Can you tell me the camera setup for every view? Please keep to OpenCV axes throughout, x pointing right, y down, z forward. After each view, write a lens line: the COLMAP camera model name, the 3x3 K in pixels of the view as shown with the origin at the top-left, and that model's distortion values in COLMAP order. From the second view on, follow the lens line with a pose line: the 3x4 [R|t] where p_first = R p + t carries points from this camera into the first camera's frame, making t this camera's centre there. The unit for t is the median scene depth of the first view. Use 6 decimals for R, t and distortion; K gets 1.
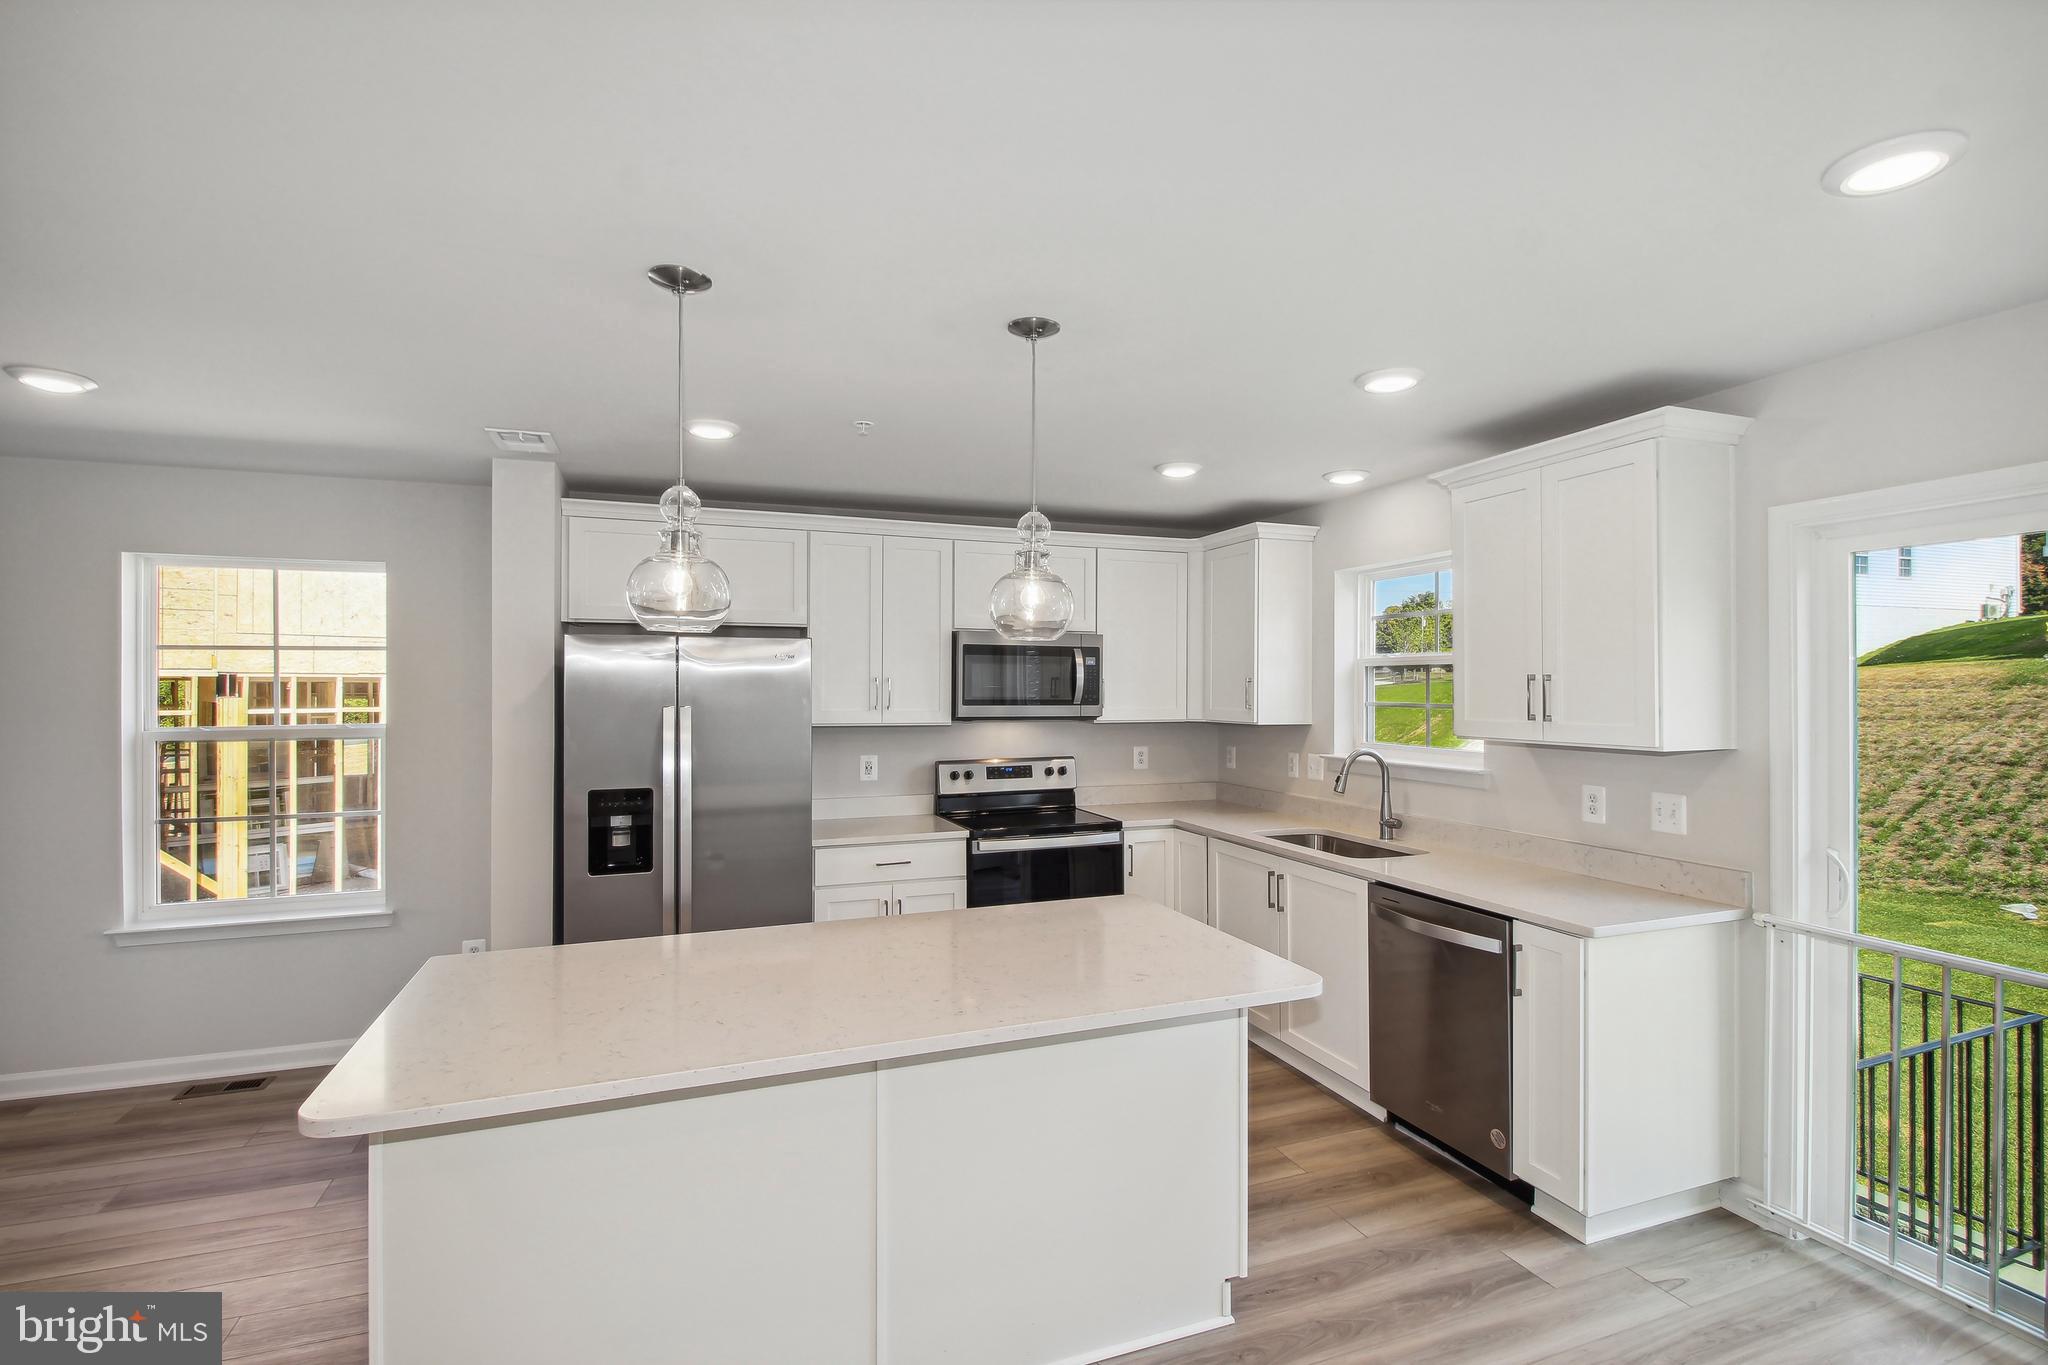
lens RADIAL K [[942.8, 0, 1029.3], [0, 942.8, 701.3], [0, 0, 1]] dist [0.005968, -0.010366]
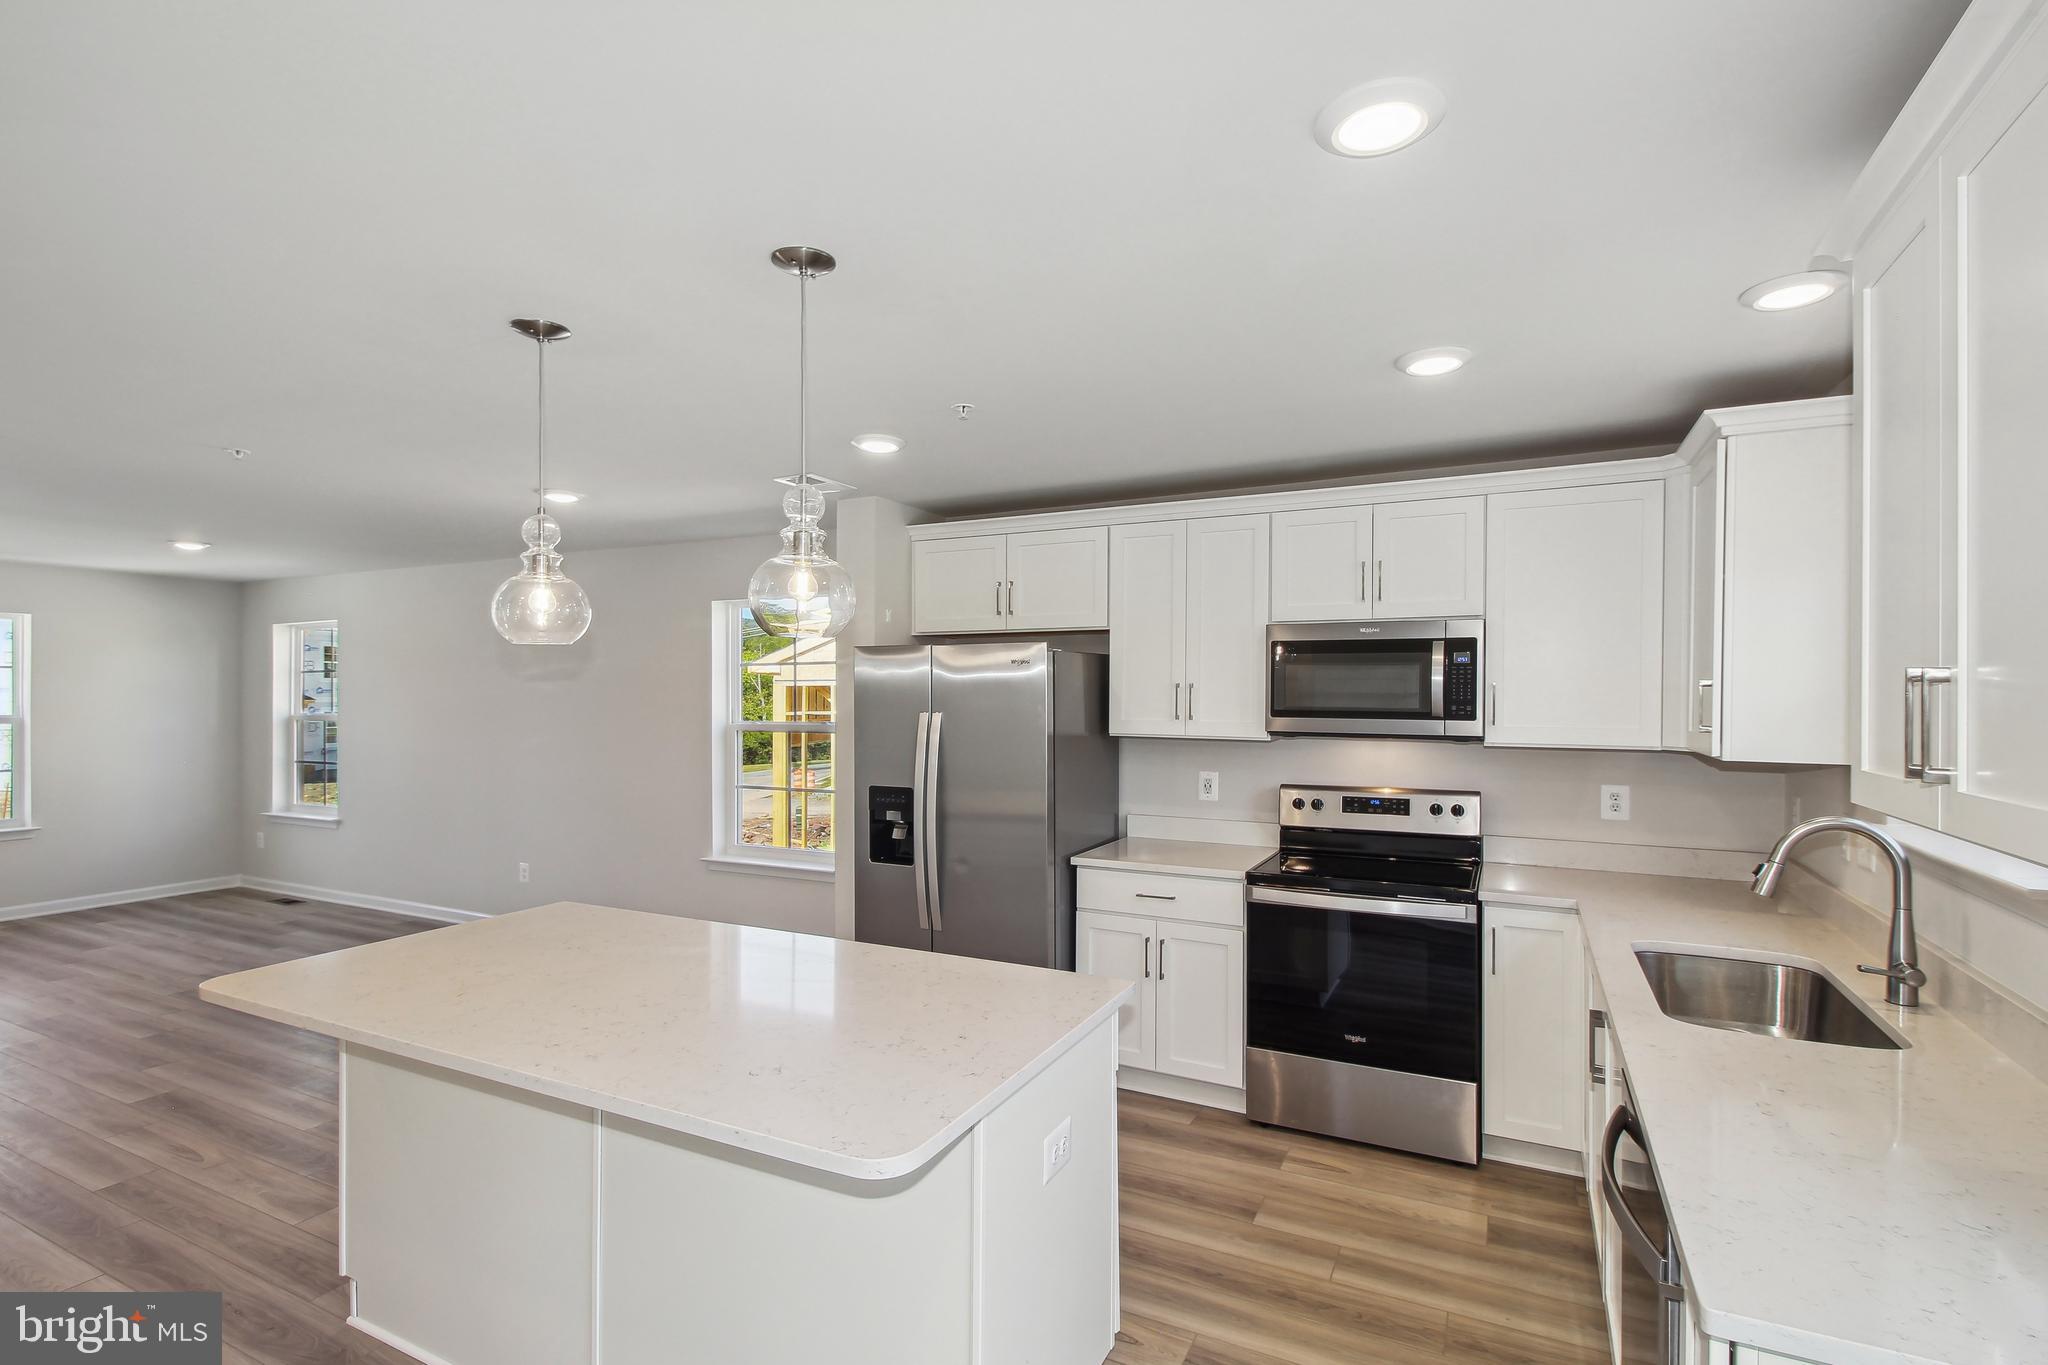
lens RADIAL K [[948.2, 0, 1024.0], [0, 948.2, 682.5], [0, 0, 1]] dist [0.004834, -0.000126]
pose [[0.678263, -0.007759, -0.734778, 0.395739], [-0.013848, 0.999632, -0.023338, -0.003078], [0.734689, 0.026004, 0.677906, 0.300974]]
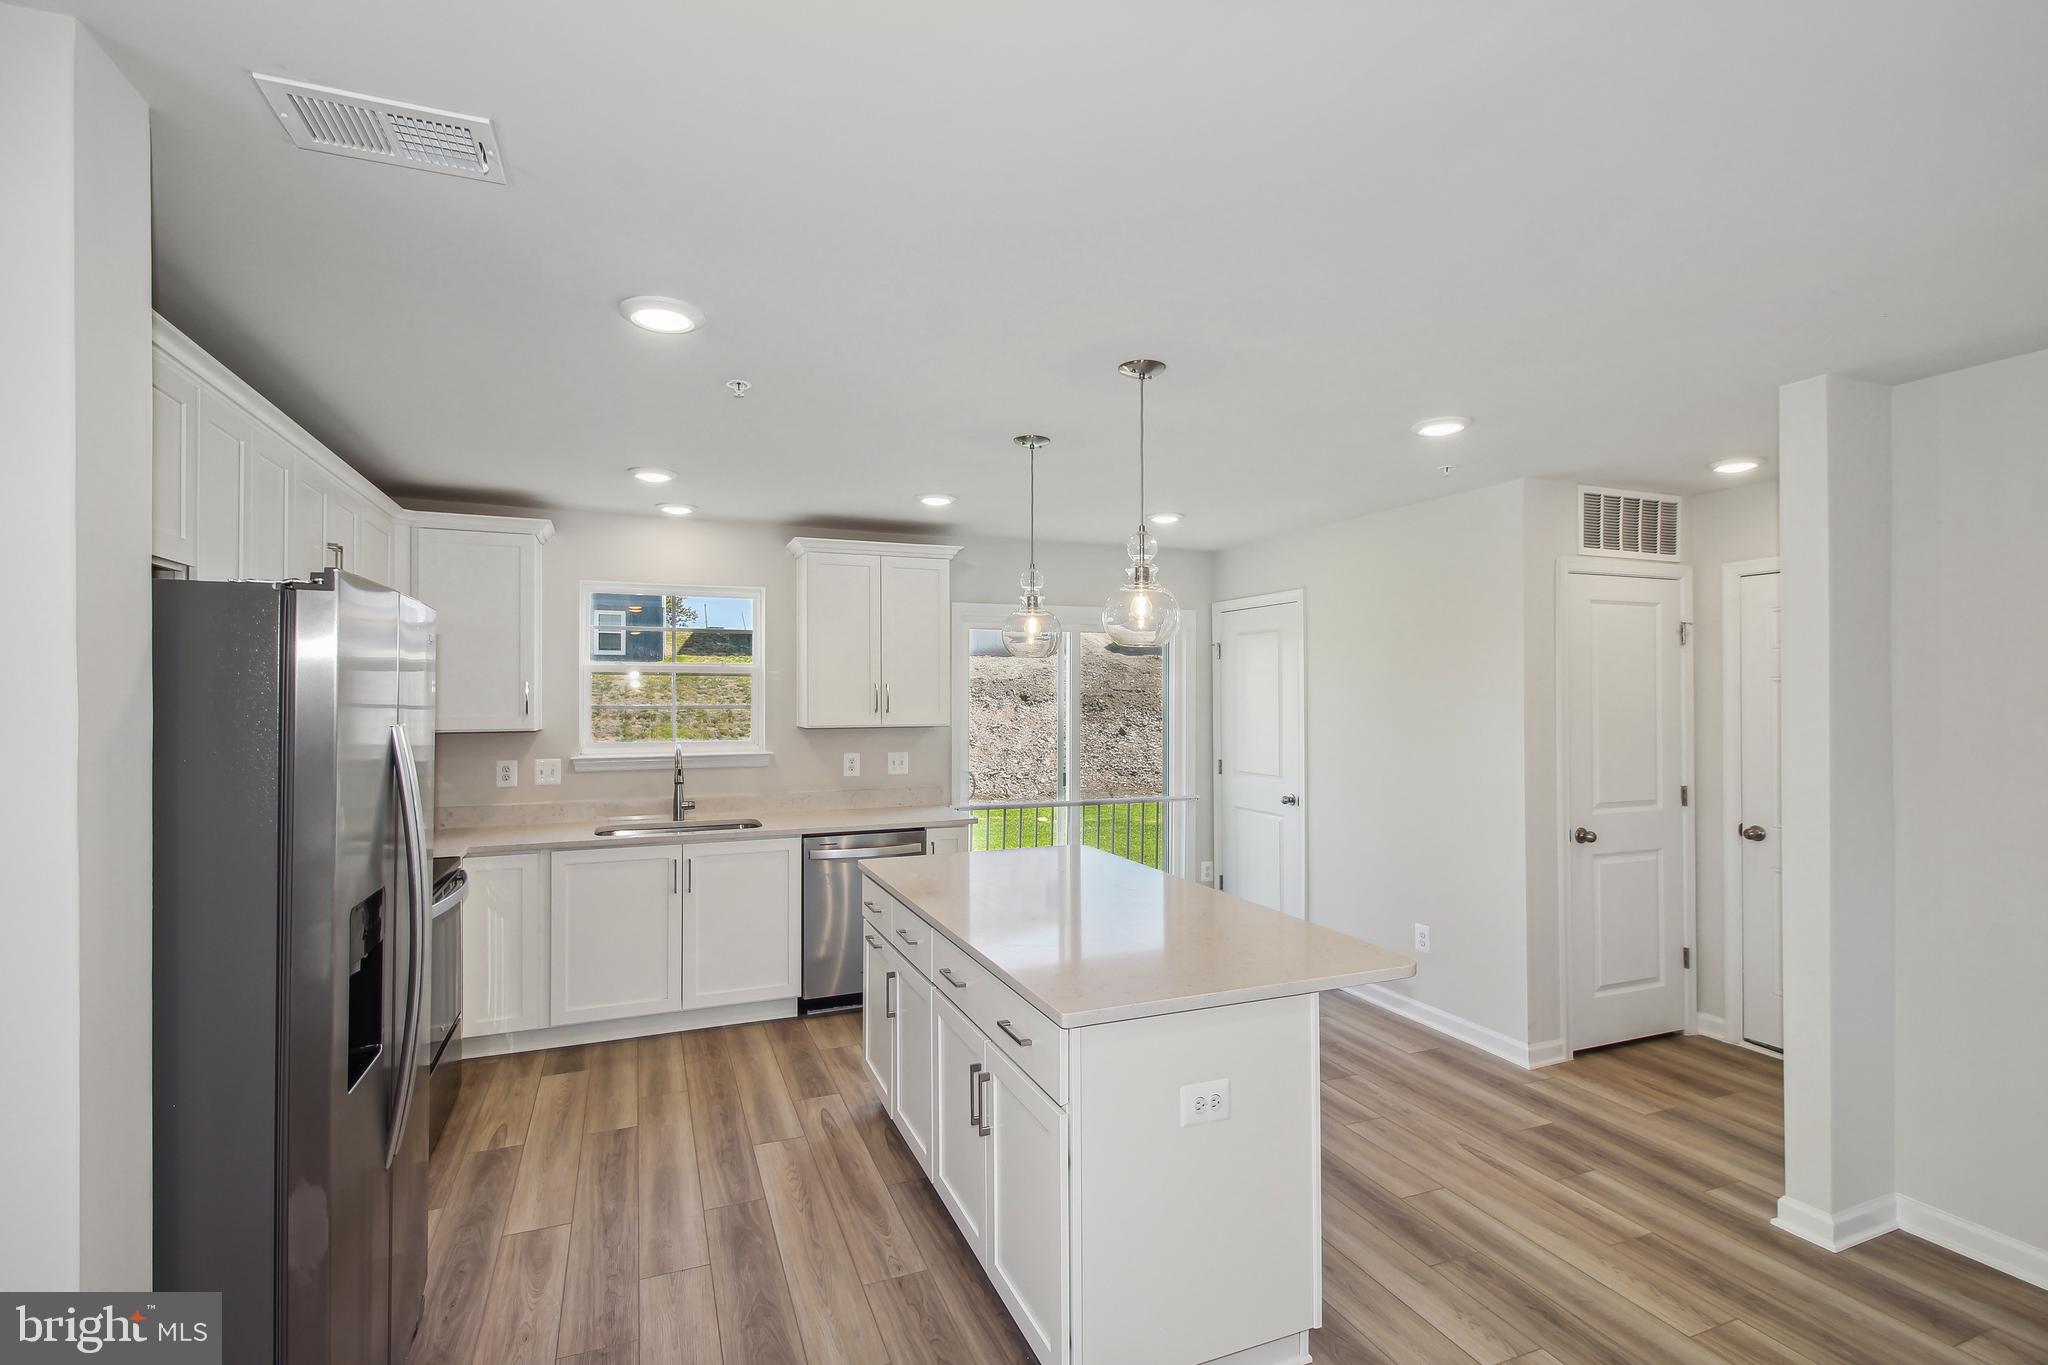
lens RADIAL K [[942.8, 0, 1029.3], [0, 942.8, 701.3], [0, 0, 1]] dist [0.005968, -0.010366]
pose [[-0.034982, -0.007717, 0.999358, -0.755220], [0.014421, 0.999862, 0.008226, -0.005795], [-0.999284, 0.014700, -0.034866, 0.558128]]
